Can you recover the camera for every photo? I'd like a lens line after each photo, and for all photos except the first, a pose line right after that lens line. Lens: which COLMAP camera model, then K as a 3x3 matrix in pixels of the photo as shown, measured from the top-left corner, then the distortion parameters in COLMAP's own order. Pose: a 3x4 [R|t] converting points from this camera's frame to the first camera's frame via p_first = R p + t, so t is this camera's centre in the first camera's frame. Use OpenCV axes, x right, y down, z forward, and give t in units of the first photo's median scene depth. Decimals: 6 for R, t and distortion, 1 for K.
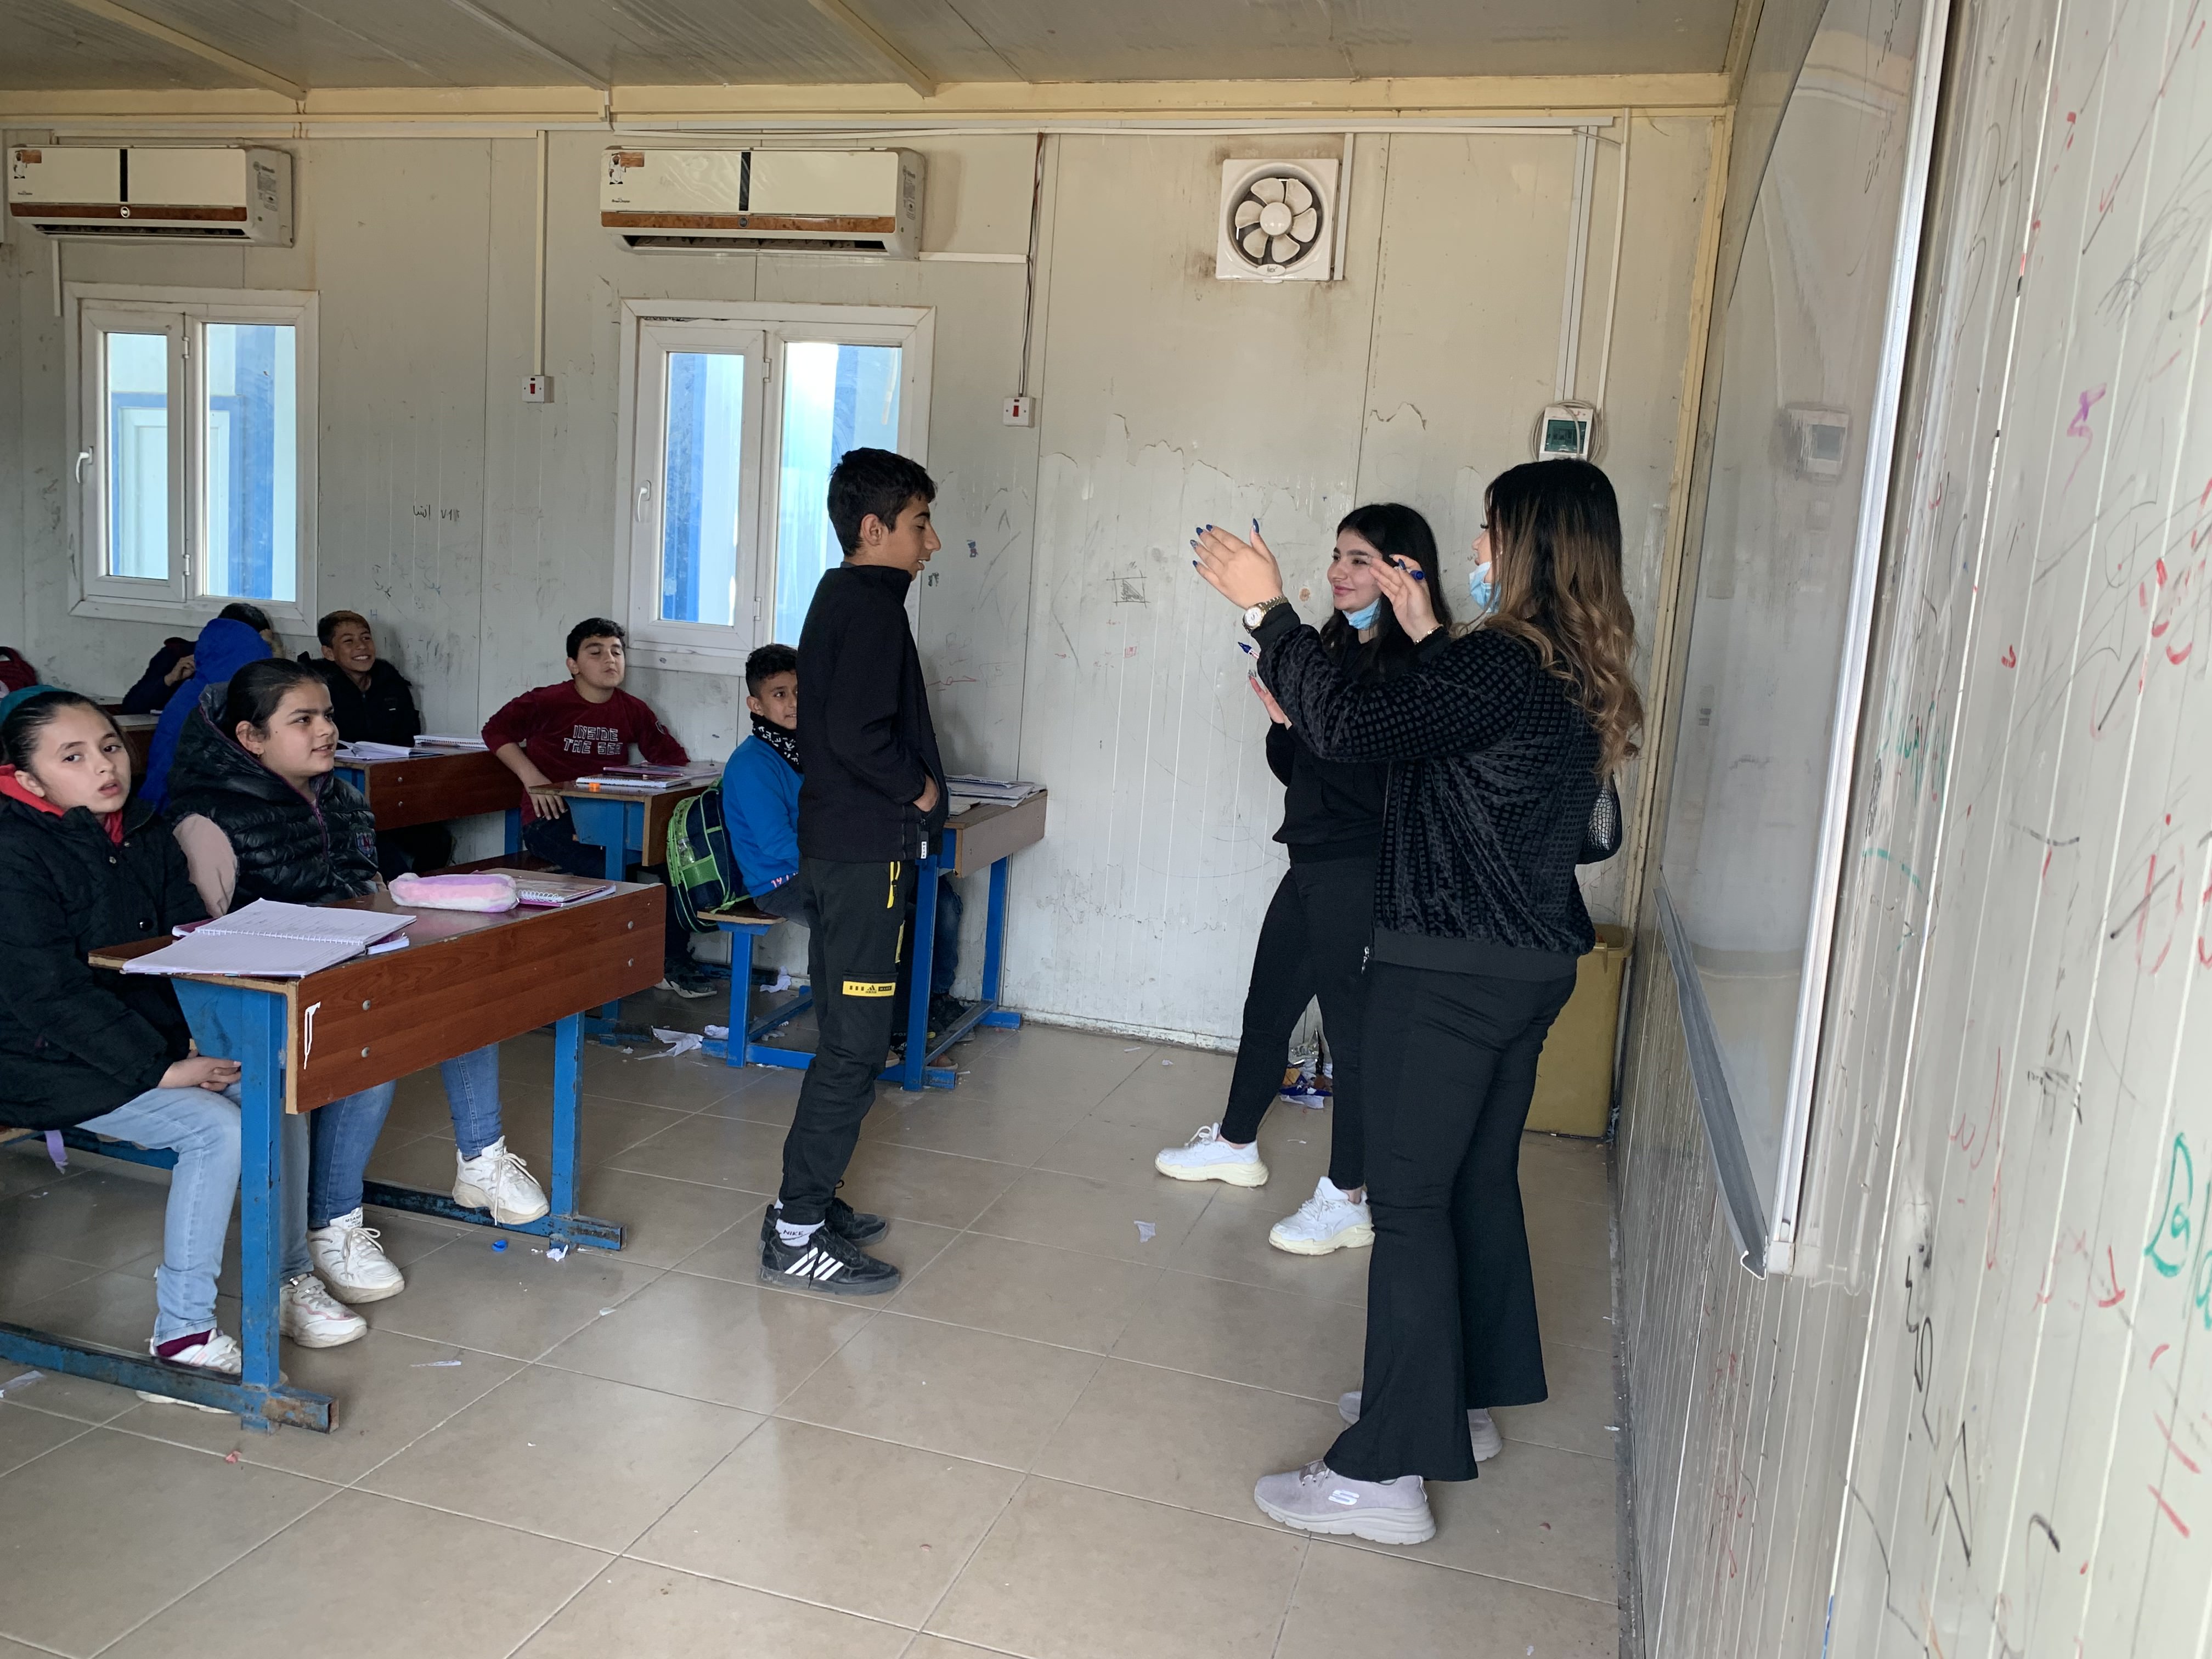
lens RADIAL K [[1736.6, 0, 1112.6], [0, 1736.6, 846.4], [0, 0, 1]] dist [0.019900, -0.012764]
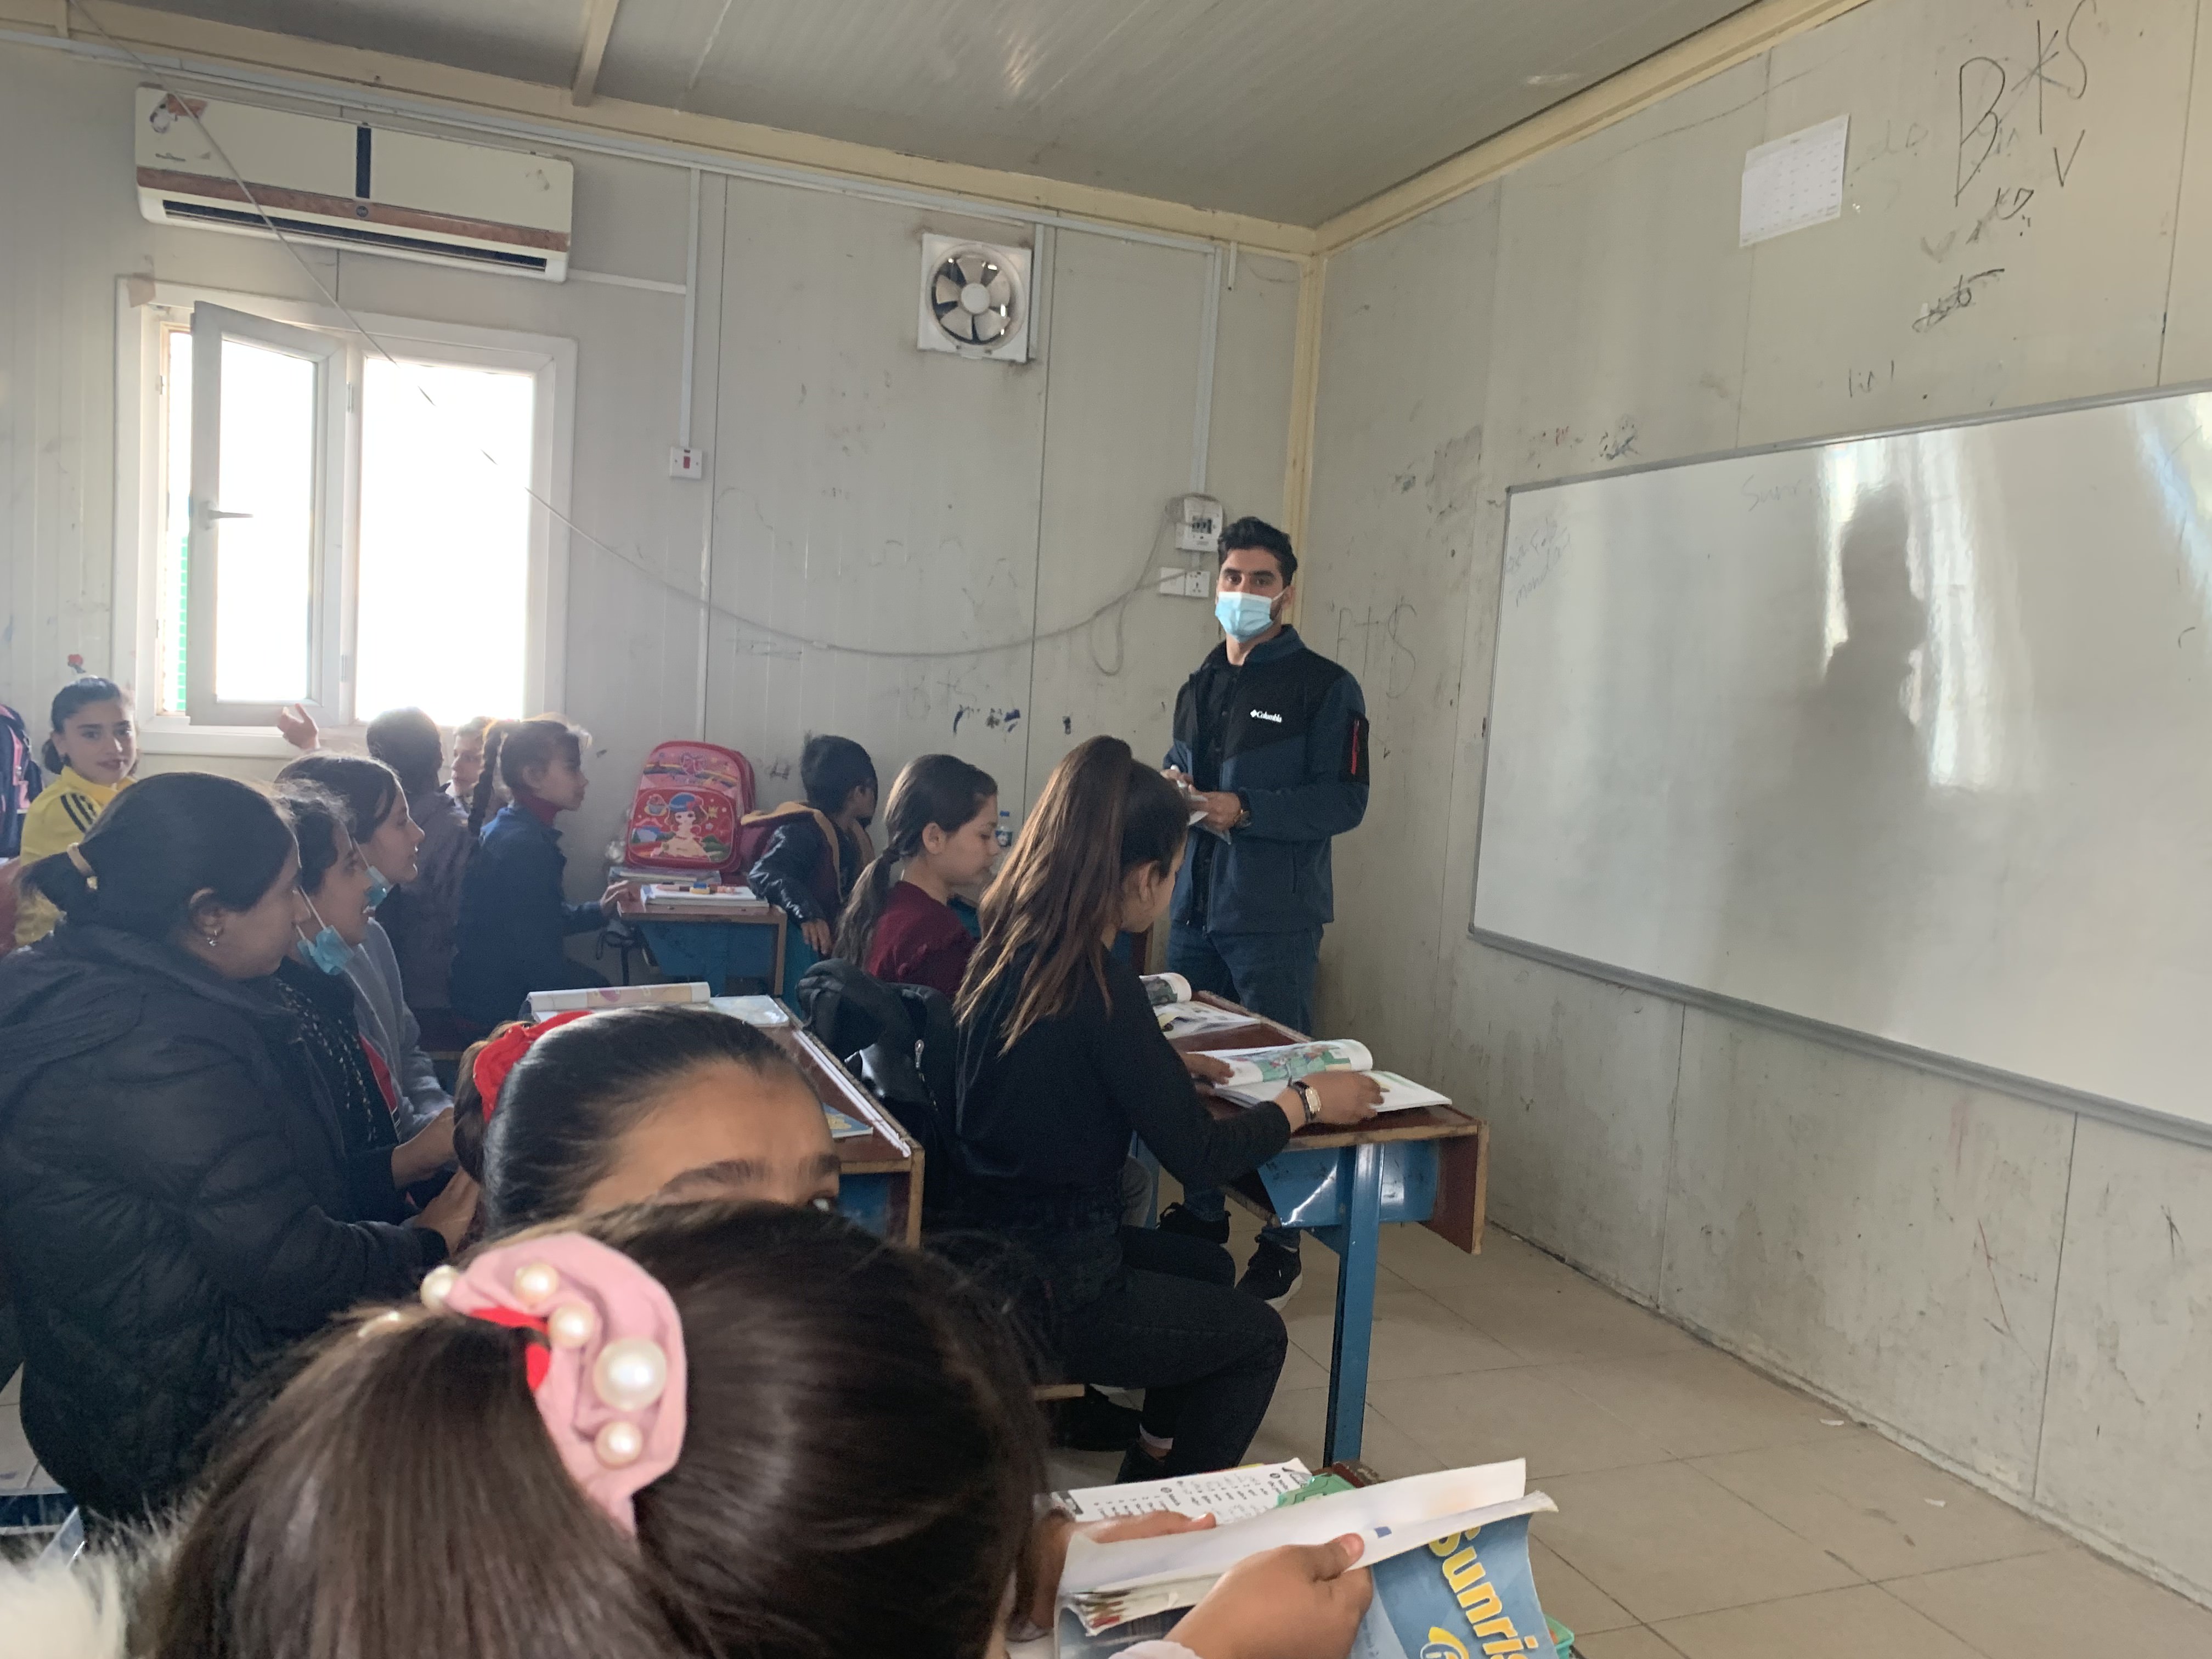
lens RADIAL K [[1735.2, 0, 1097.5], [0, 1735.2, 847.9], [0, 0, 1]] dist [0.015411, -0.006855]
pose [[0.798981, -0.062057, 0.598146, -0.779431], [0.059768, 0.997931, 0.023698, -0.091393], [-0.598379, 0.016816, 0.801036, 0.221238]]
